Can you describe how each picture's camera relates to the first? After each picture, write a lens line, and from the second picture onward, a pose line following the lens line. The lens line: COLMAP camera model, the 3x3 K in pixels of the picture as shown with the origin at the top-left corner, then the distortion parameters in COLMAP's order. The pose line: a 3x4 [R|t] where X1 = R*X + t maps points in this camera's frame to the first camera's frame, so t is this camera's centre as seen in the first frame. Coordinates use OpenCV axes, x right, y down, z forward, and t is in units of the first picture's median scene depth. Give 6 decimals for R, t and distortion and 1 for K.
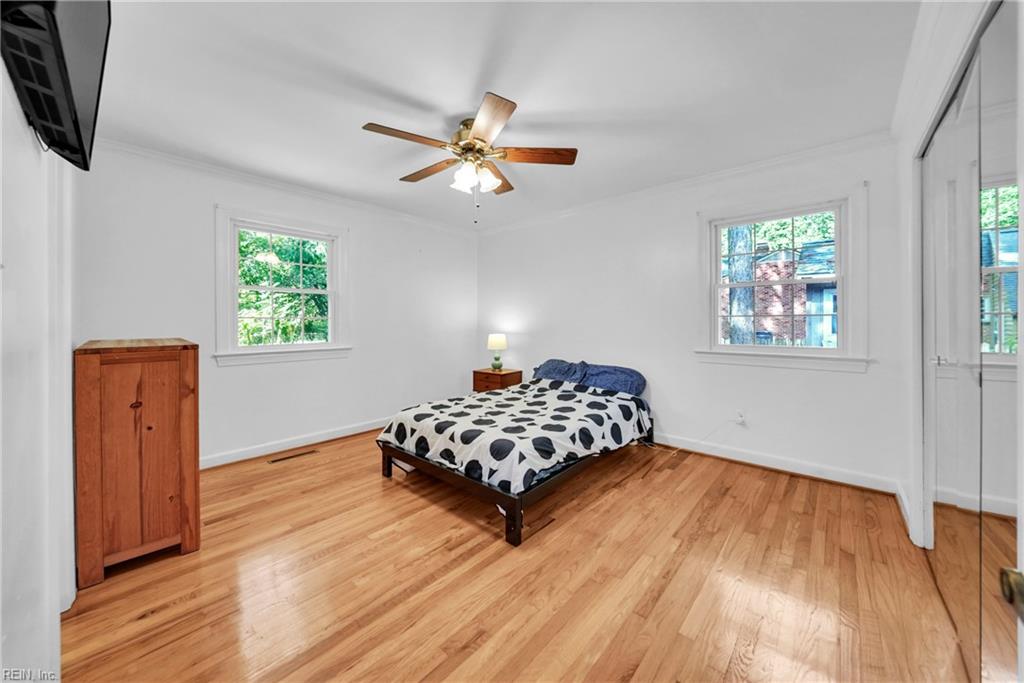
lens RADIAL K [[358.9, 0, 511.1], [0, 358.9, 314.1], [0, 0, 1]] dist [-0.001099, -0.000135]
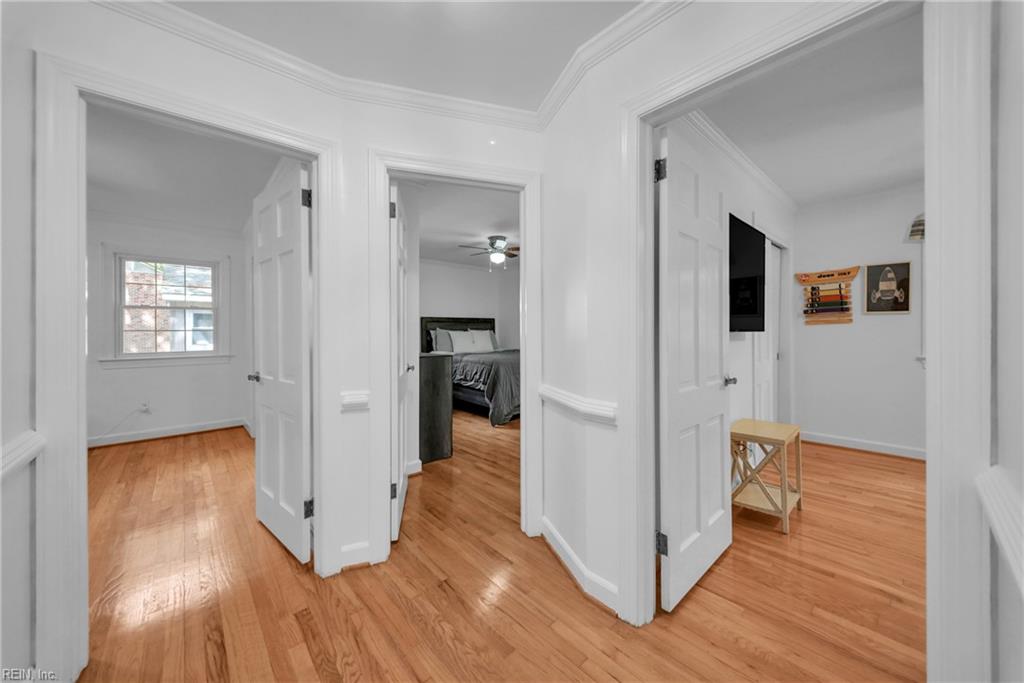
lens RADIAL K [[363.6, 0, 510.2], [0, 363.6, 334.4], [0, 0, 1]] dist [0.001868, -0.004042]
pose [[0.091020, -0.005644, 0.995833, -0.647719], [-0.016062, 0.999846, 0.007135, -0.016353], [-0.995720, -0.016645, 0.090915, -0.532247]]
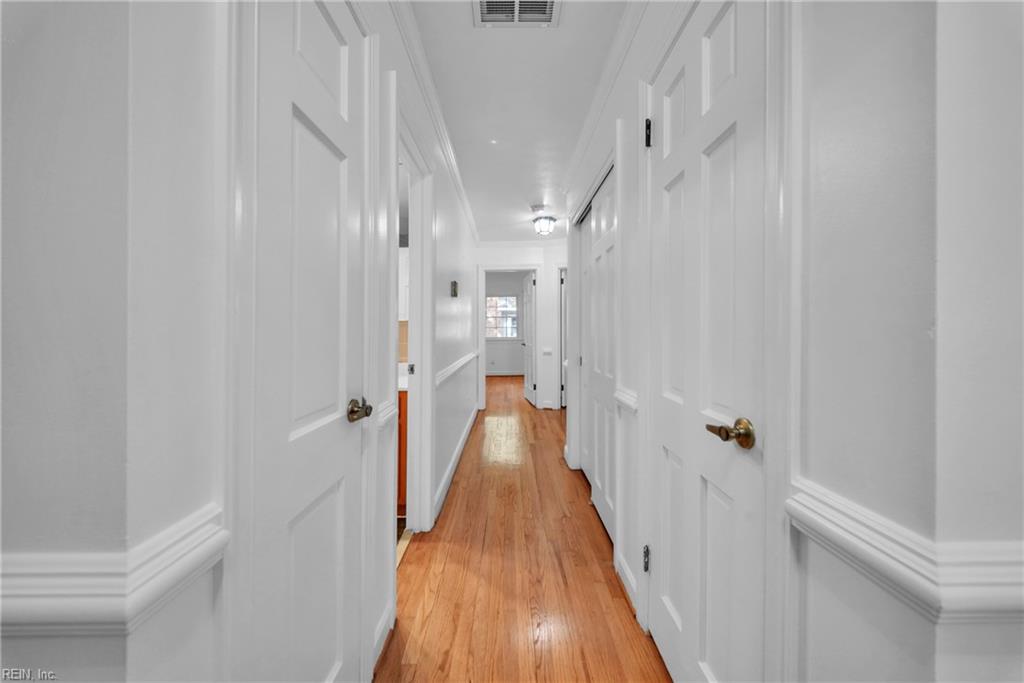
lens RADIAL K [[363.6, 0, 510.2], [0, 363.6, 334.4], [0, 0, 1]] dist [0.001868, -0.004042]
pose [[0.731135, -0.013315, 0.682103, -1.523843], [-0.008924, 0.999537, 0.029077, -0.029351], [-0.682174, -0.027347, 0.730678, -1.523565]]
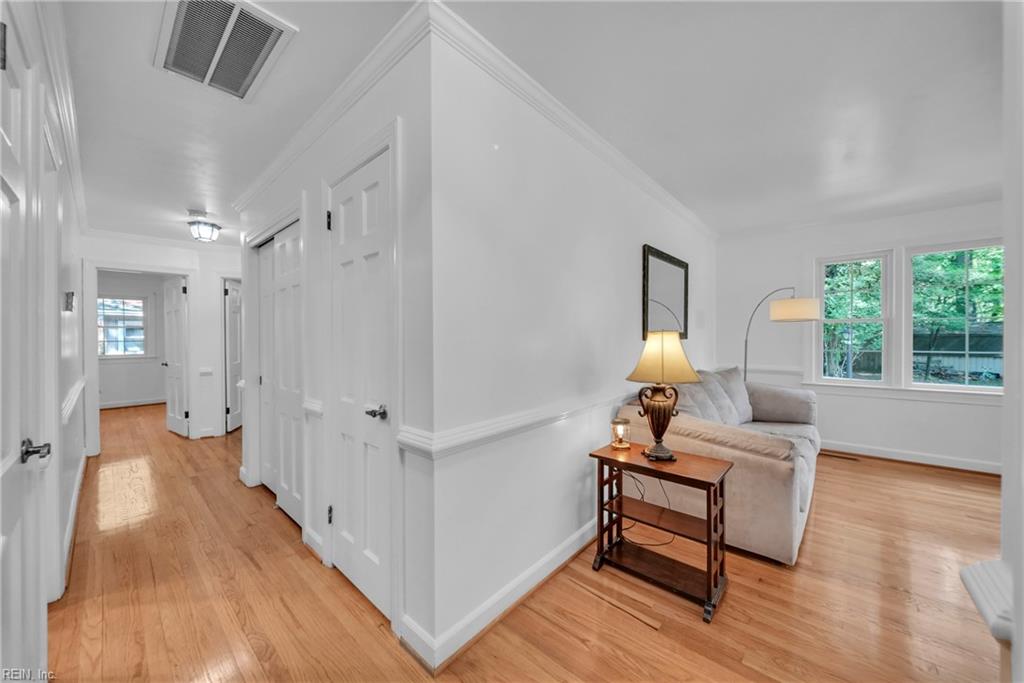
lens RADIAL K [[362.4, 0, 512.0], [0, 362.4, 341.5], [0, 0, 1]] dist [0.005783, -0.004257]
pose [[-0.017224, -0.010246, 0.999799, -1.781092], [-0.017062, 0.999805, 0.009952, -0.066348], [-0.999706, -0.016887, -0.017395, -1.640180]]
